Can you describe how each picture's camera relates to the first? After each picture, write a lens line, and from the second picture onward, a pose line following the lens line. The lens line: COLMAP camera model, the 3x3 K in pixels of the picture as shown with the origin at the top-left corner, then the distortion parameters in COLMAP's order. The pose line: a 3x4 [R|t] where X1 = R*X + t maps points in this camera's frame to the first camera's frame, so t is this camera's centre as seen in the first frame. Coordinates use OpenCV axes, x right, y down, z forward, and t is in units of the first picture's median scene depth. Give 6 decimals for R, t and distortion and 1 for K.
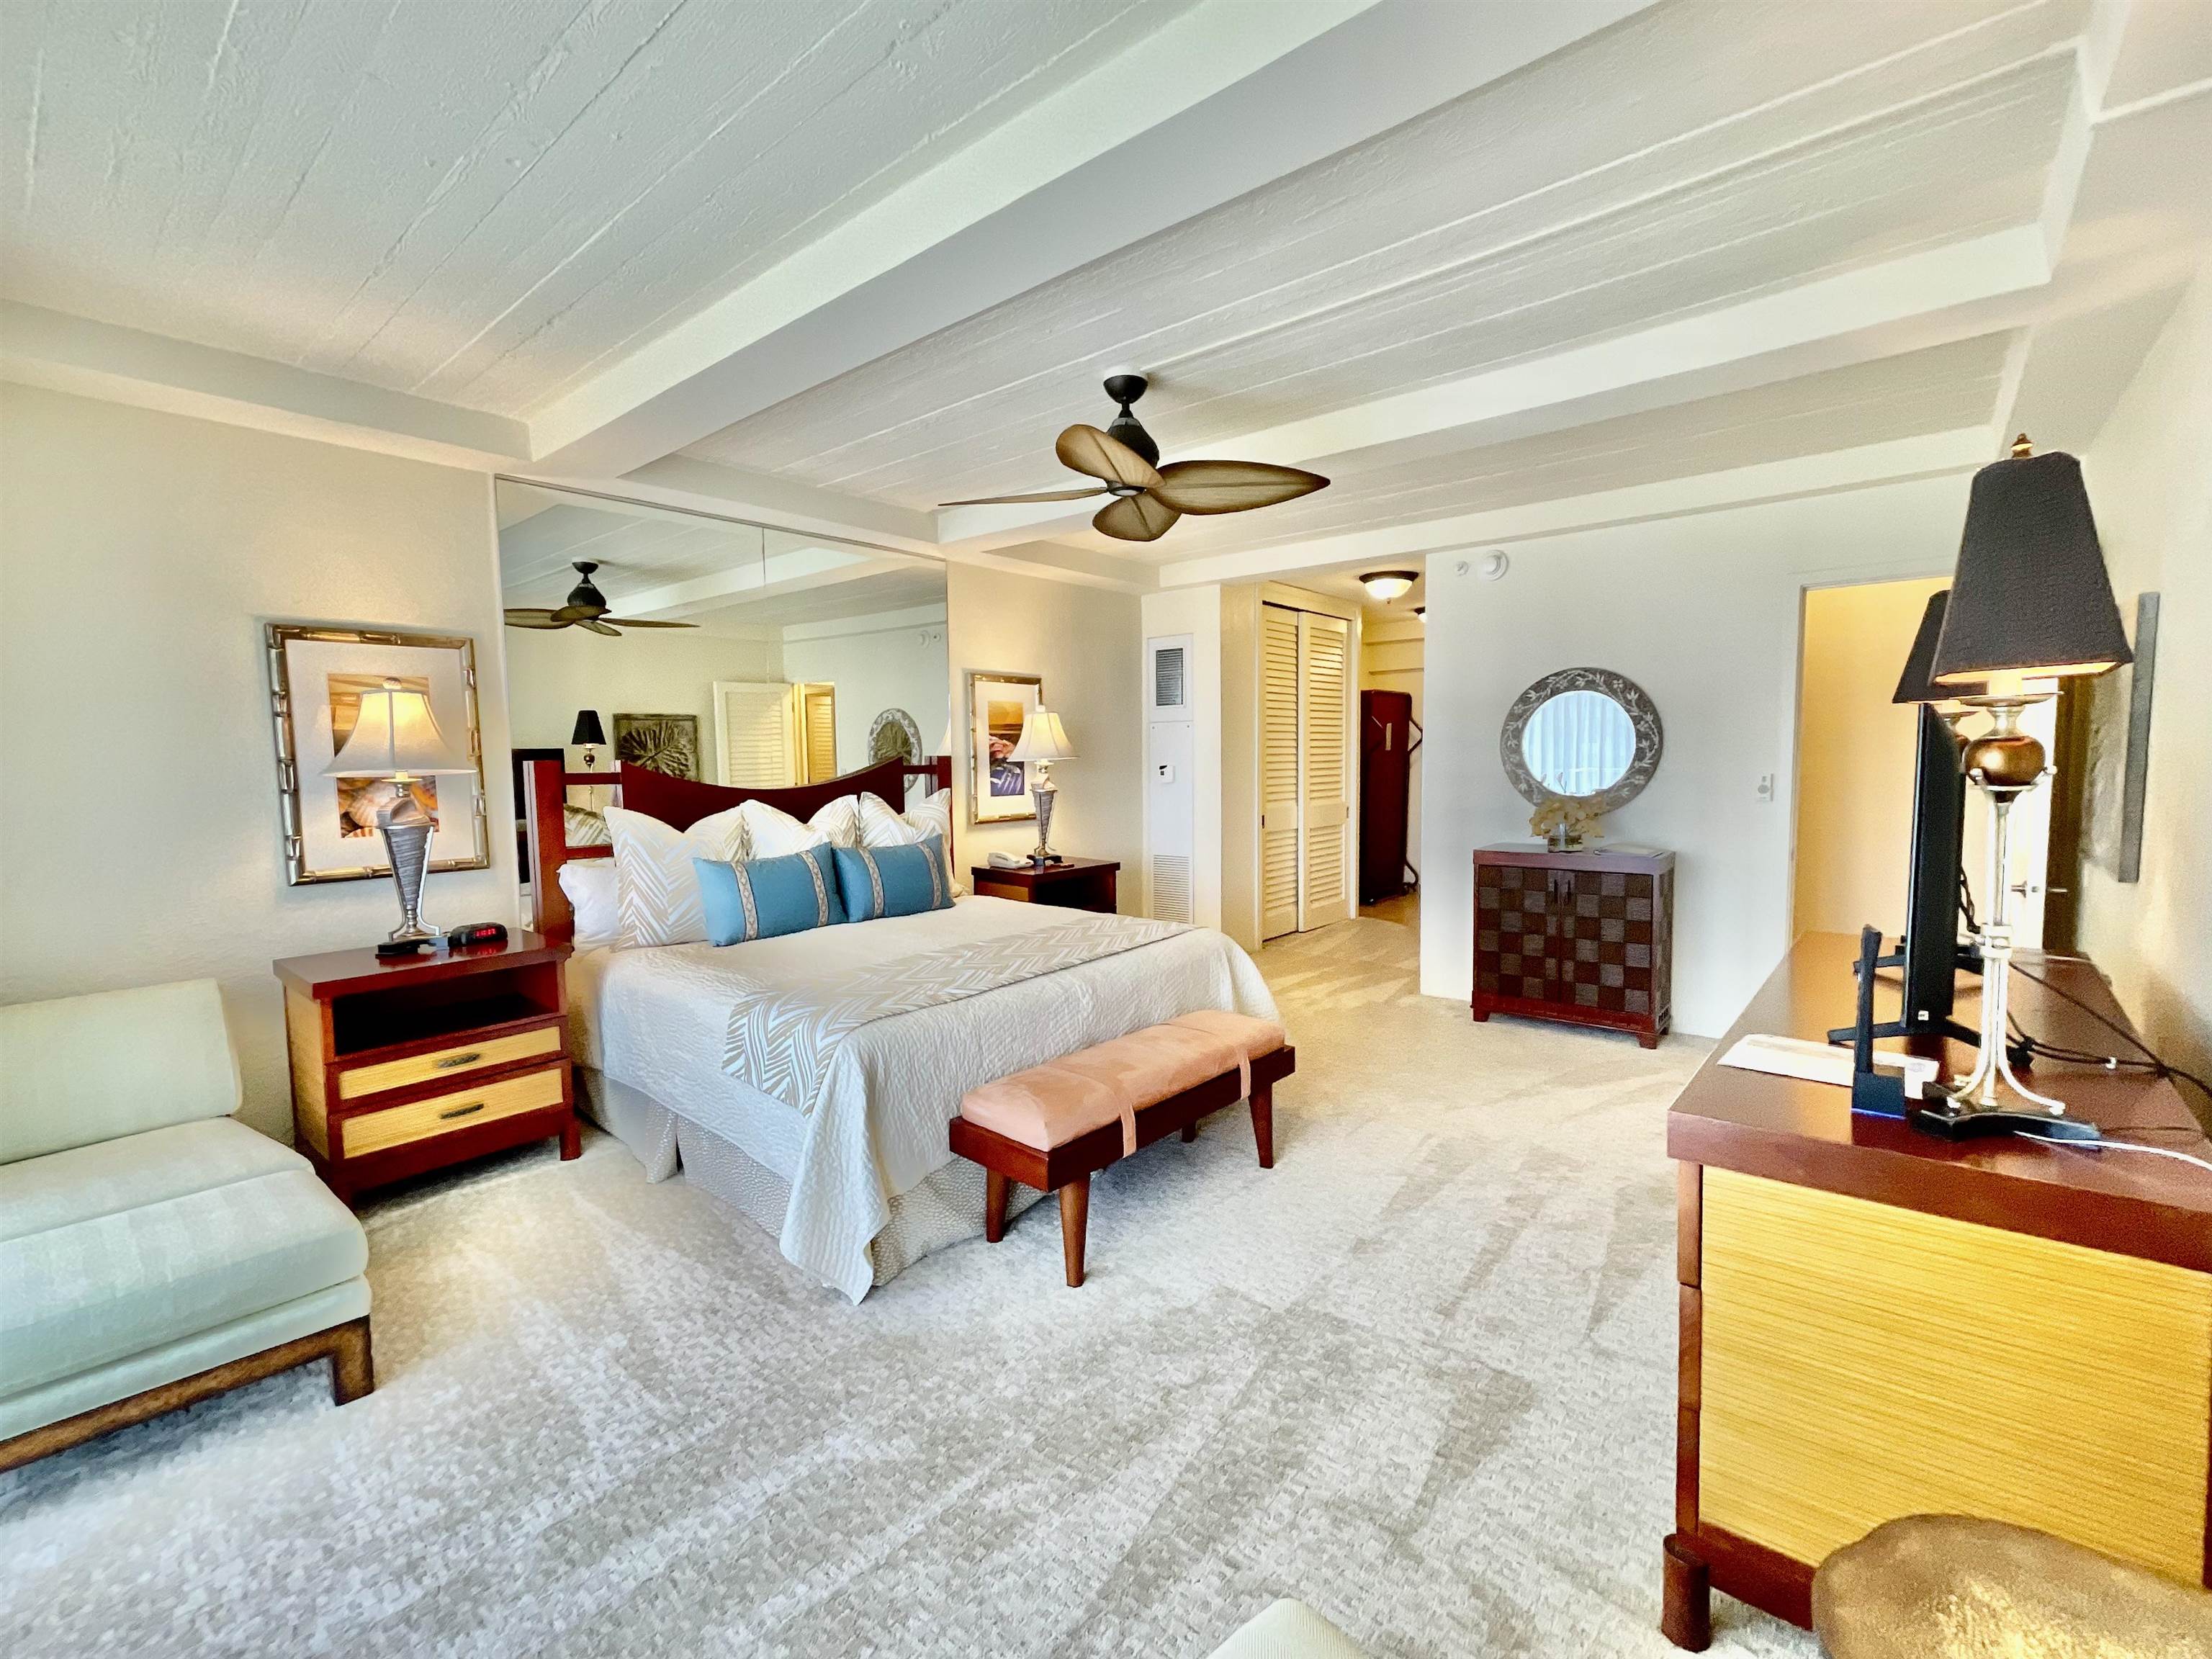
lens RADIAL K [[945.2, 0, 1099.0], [0, 945.2, 828.7], [0, 0, 1]] dist [0.000624, -0.001766]
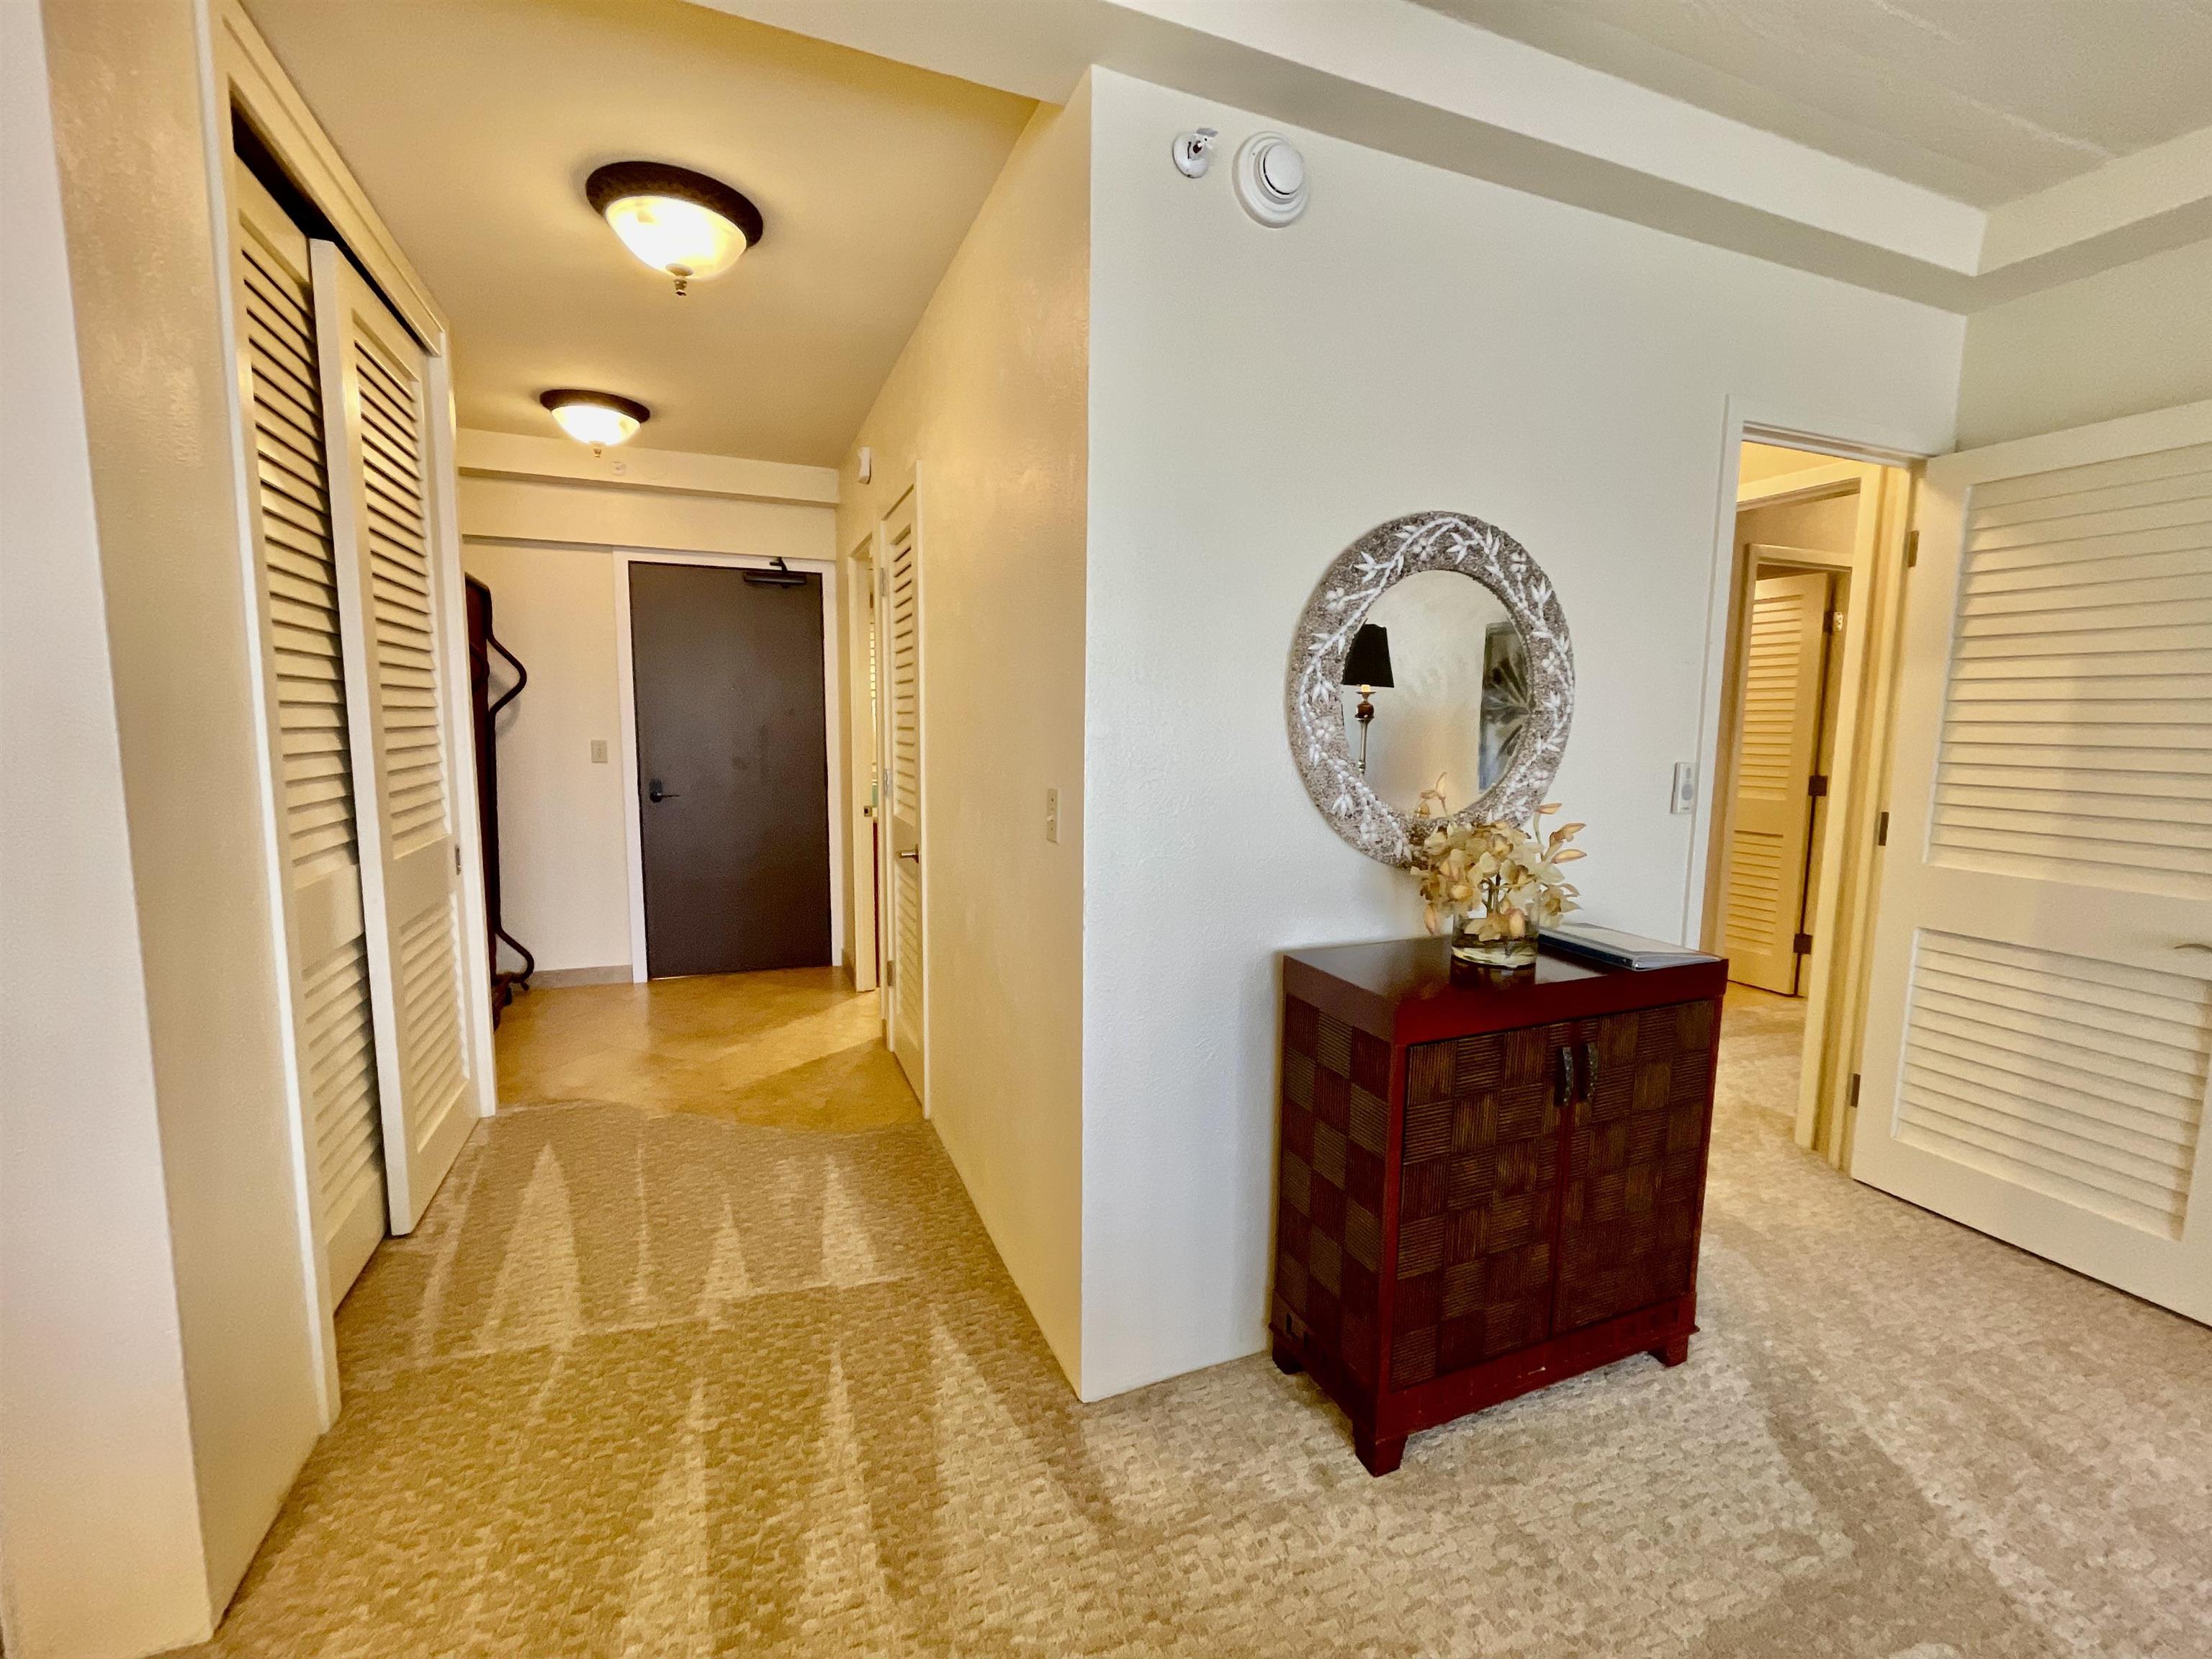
lens RADIAL K [[945.2, 0, 1090.7], [0, 945.2, 832.6], [0, 0, 1]] dist [0.000624, -0.001766]
pose [[0.452268, -0.086952, 0.887633, 0.059280], [0.054103, 0.996078, 0.070009, -0.071297], [-0.890239, 0.016361, 0.455199, 0.999661]]
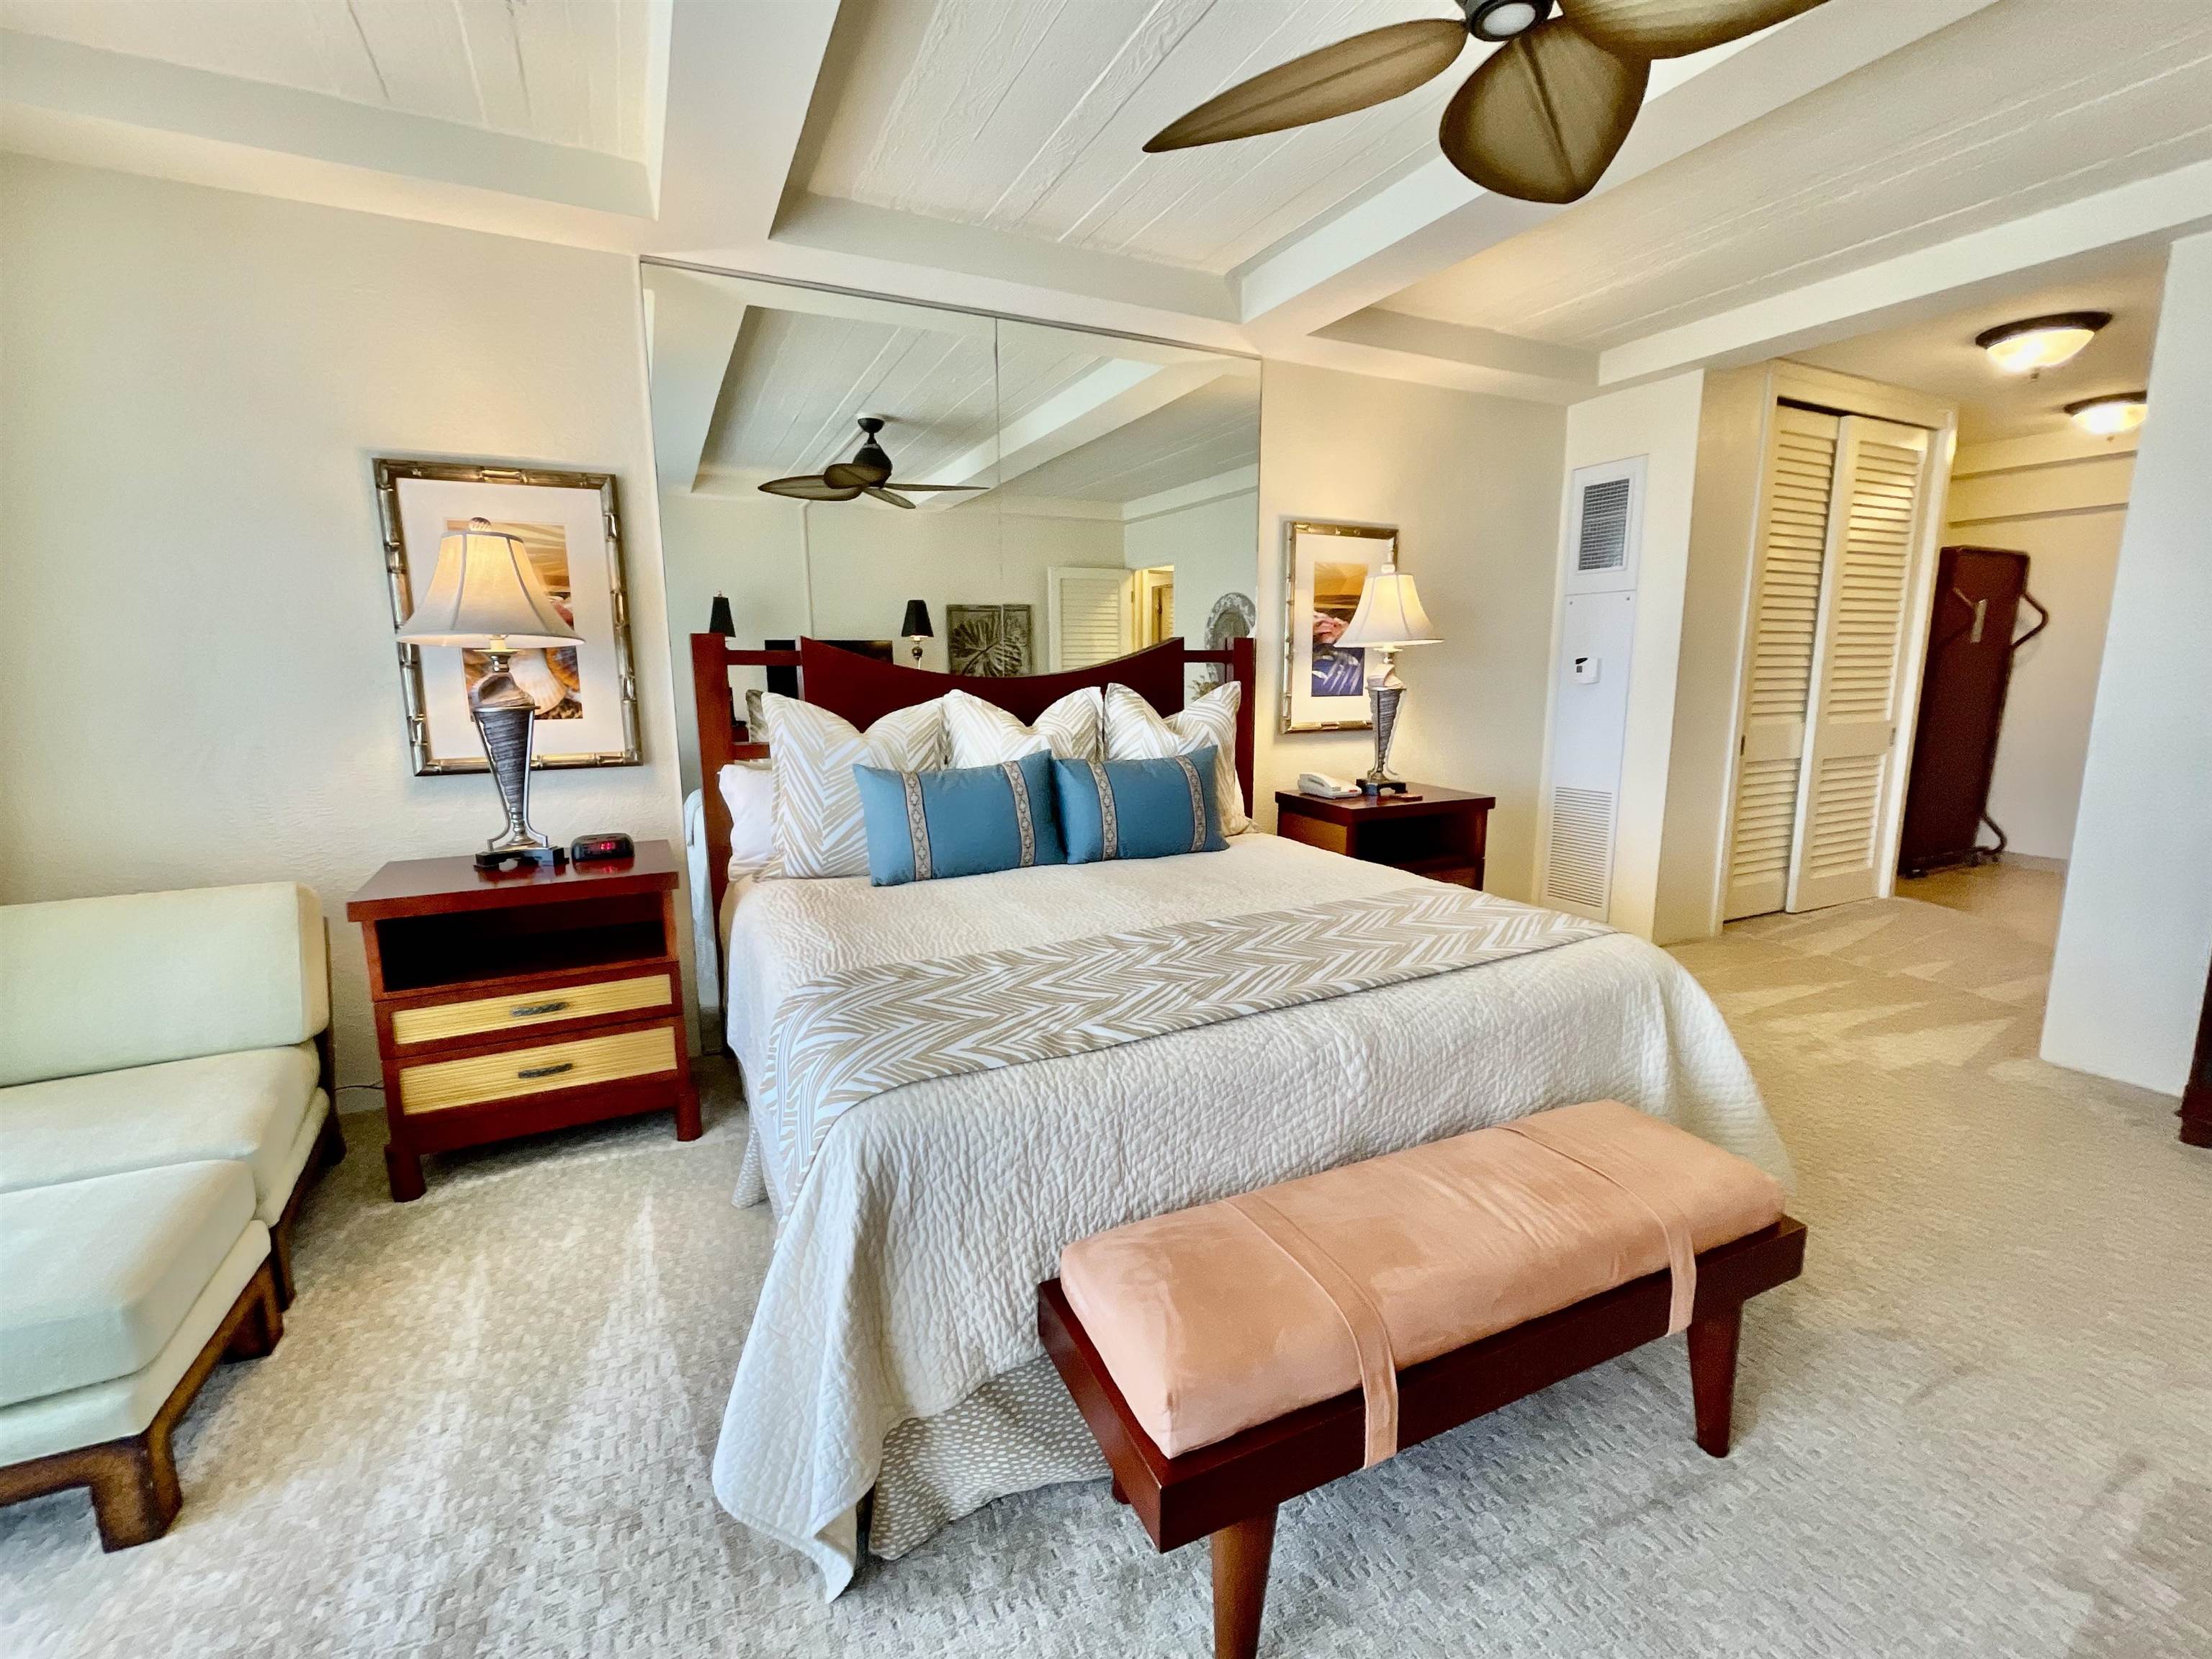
lens RADIAL K [[945.2, 0, 1115.6], [0, 945.2, 826.3], [0, 0, 1]] dist [0.000624, -0.001766]
pose [[0.921022, 0.072848, -0.382639, 0.039201], [-0.037070, 0.994290, 0.100068, -0.002060], [0.387744, -0.077981, 0.918463, 0.319941]]
